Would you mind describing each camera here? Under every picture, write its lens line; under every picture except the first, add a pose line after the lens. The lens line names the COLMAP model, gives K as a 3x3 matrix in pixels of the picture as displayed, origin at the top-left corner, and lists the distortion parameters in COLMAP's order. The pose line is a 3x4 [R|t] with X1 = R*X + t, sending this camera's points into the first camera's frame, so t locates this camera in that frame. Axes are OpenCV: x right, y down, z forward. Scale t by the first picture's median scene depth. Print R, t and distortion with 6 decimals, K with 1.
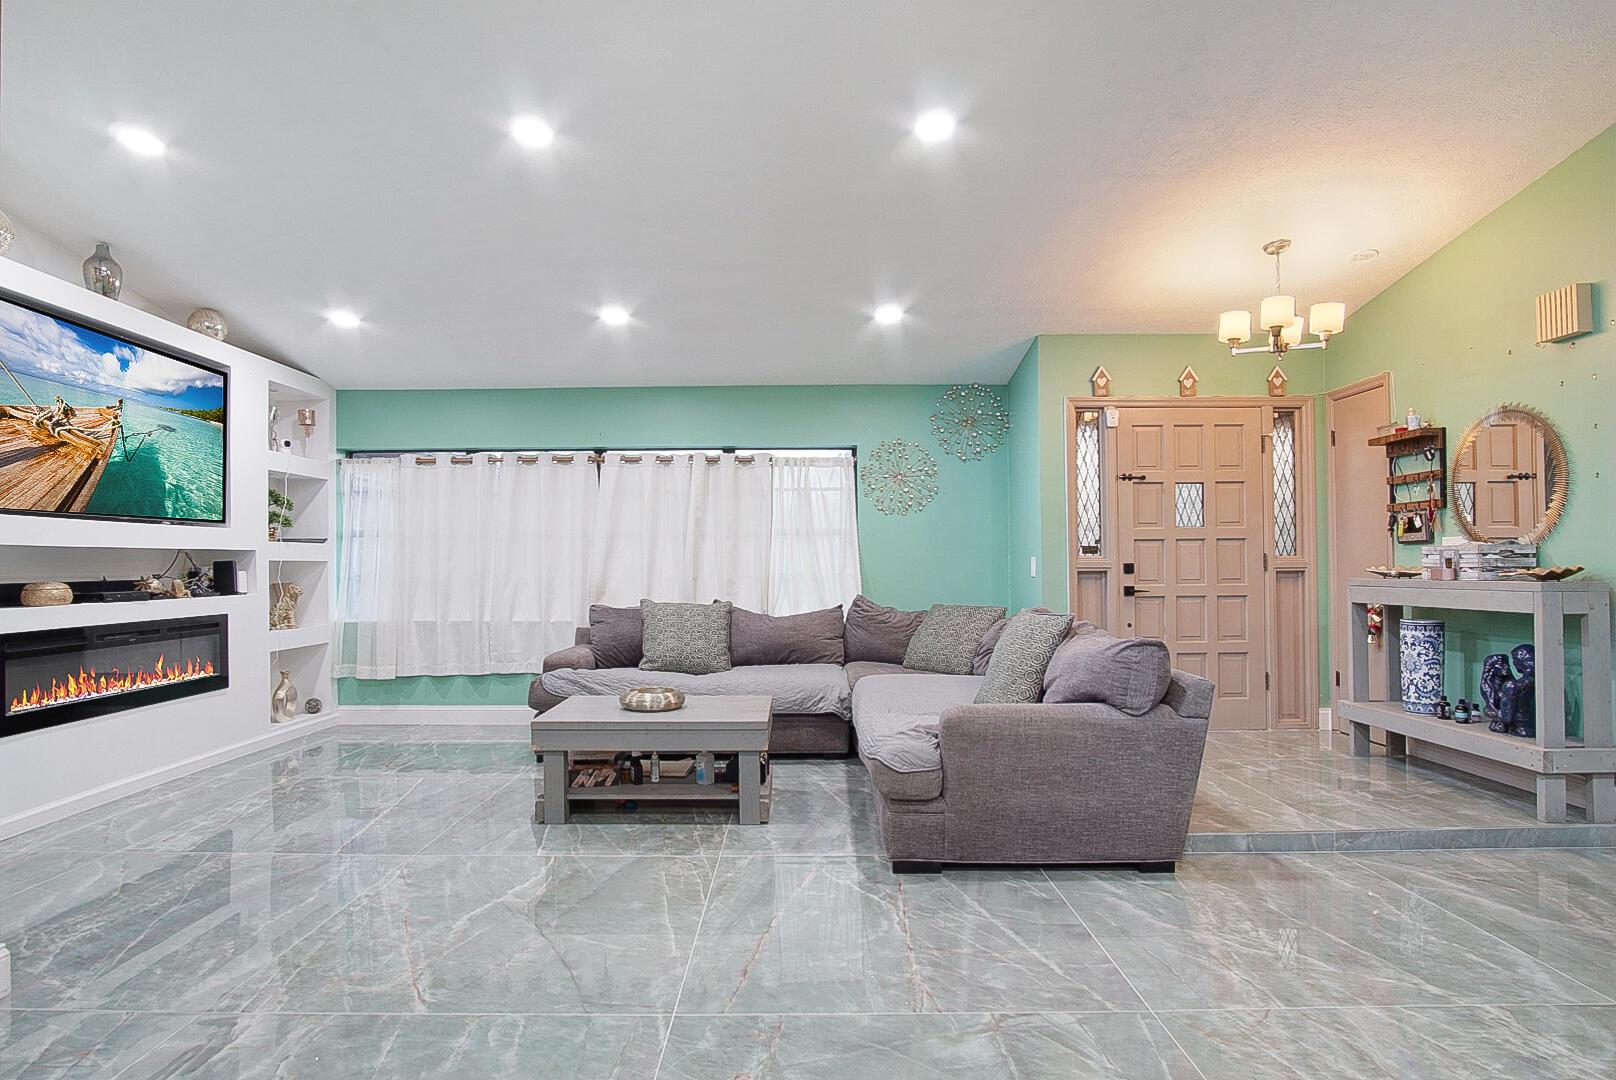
lens RADIAL K [[867.8, 0, 798.7], [0, 867.8, 547.7], [0, 0, 1]] dist [-0.031746, 0.007013]
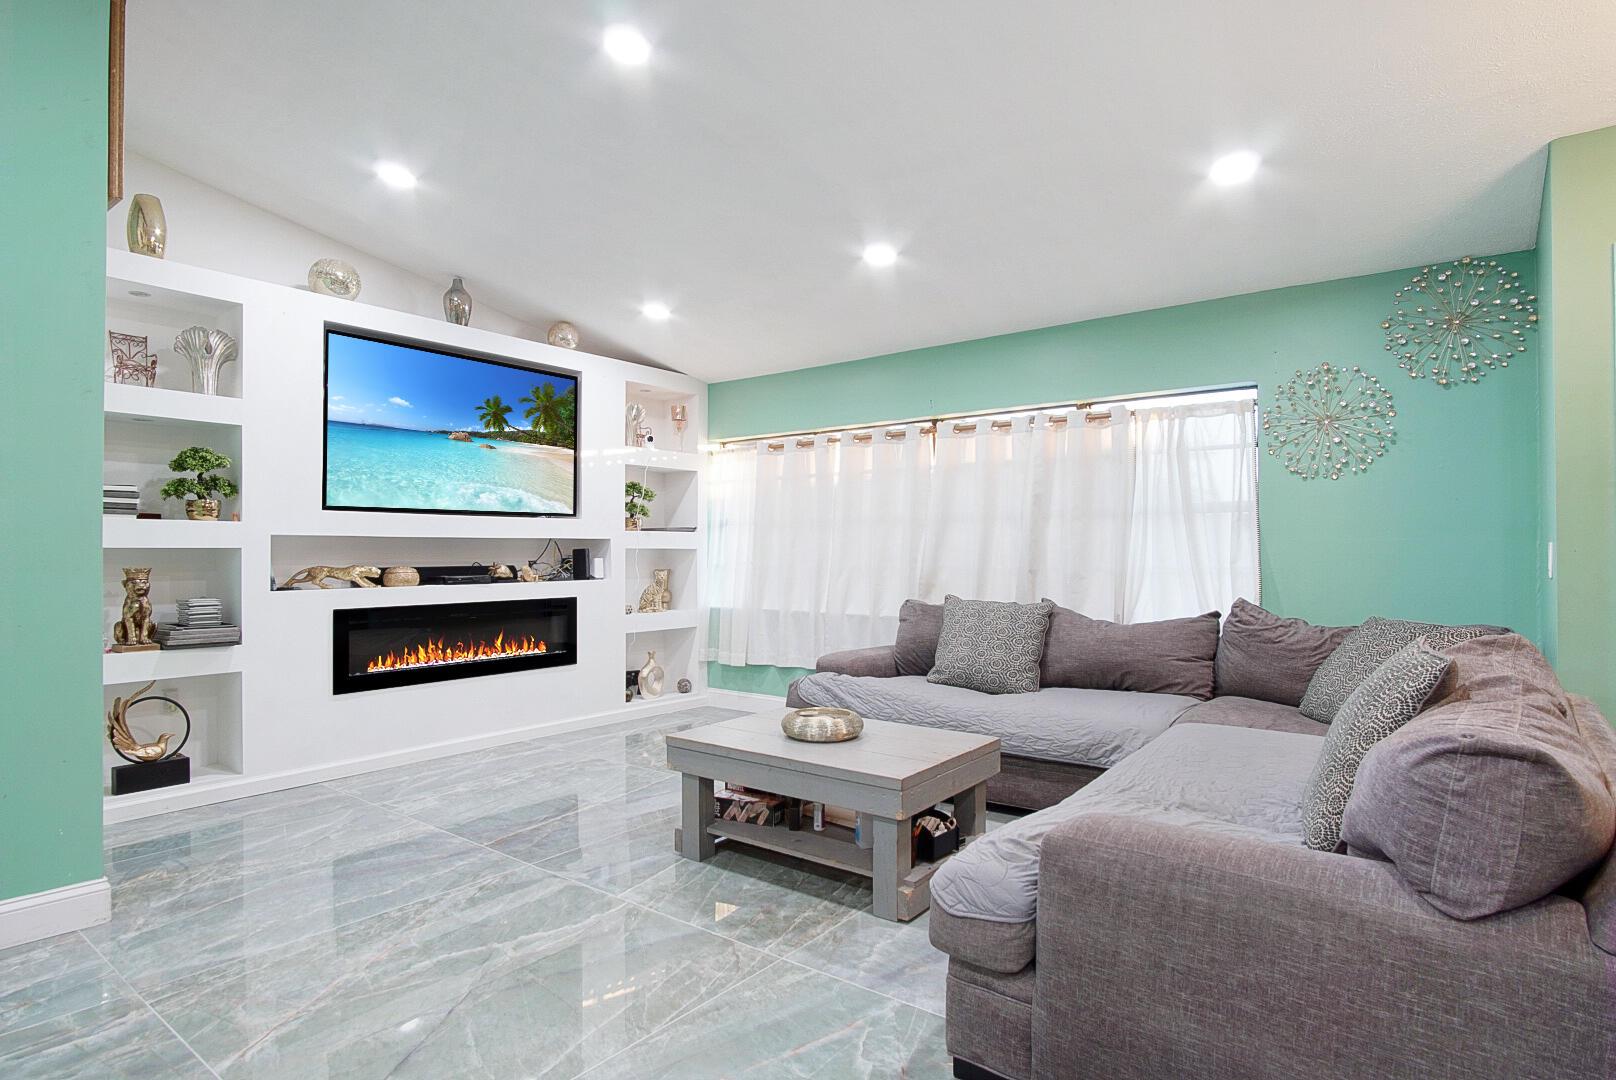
lens RADIAL K [[867.8, 0, 806.1], [0, 867.8, 544.3], [0, 0, 1]] dist [-0.031746, 0.007013]
pose [[0.794791, -0.002382, -0.606878, 0.241253], [0.009525, 0.999918, 0.008549, 0.002929], [0.606808, -0.012576, 0.794749, 0.294828]]
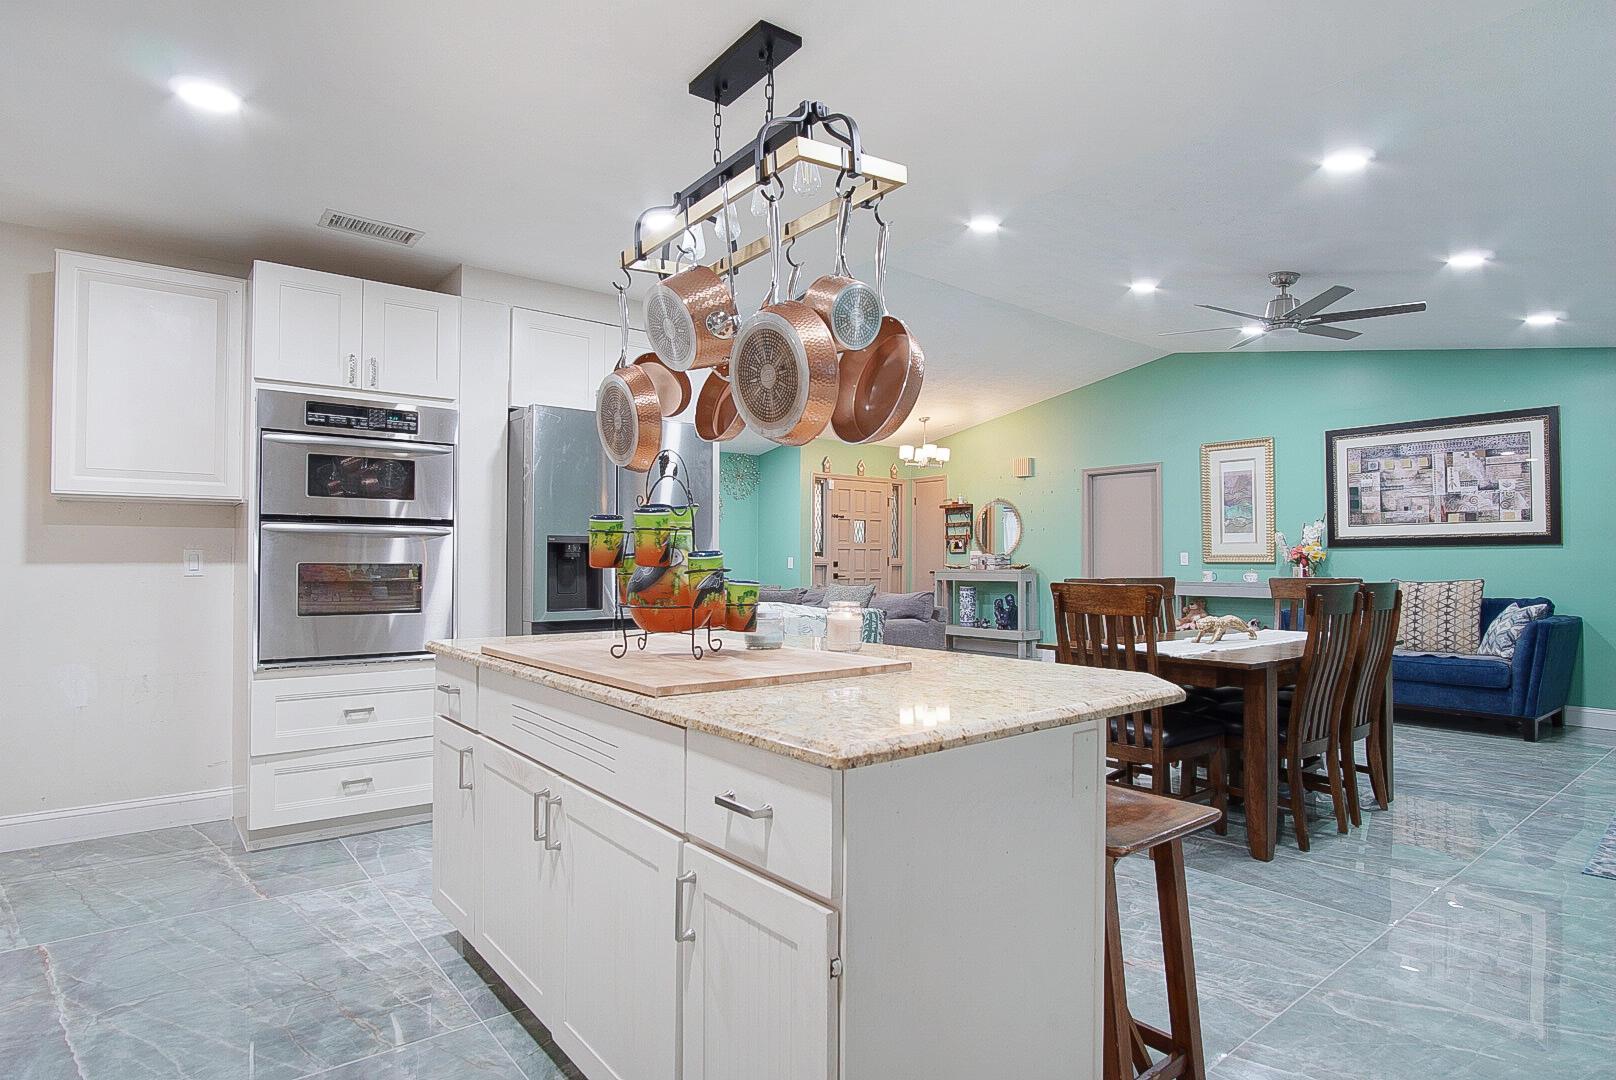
lens RADIAL K [[867.8, 0, 804.2], [0, 867.8, 542.4], [0, 0, 1]] dist [-0.031746, 0.007013]
pose [[0.777049, 0.021557, 0.629071, -1.013717], [-0.020376, 0.999751, -0.009090, -0.005634], [-0.629110, -0.005755, 0.777295, -0.511071]]
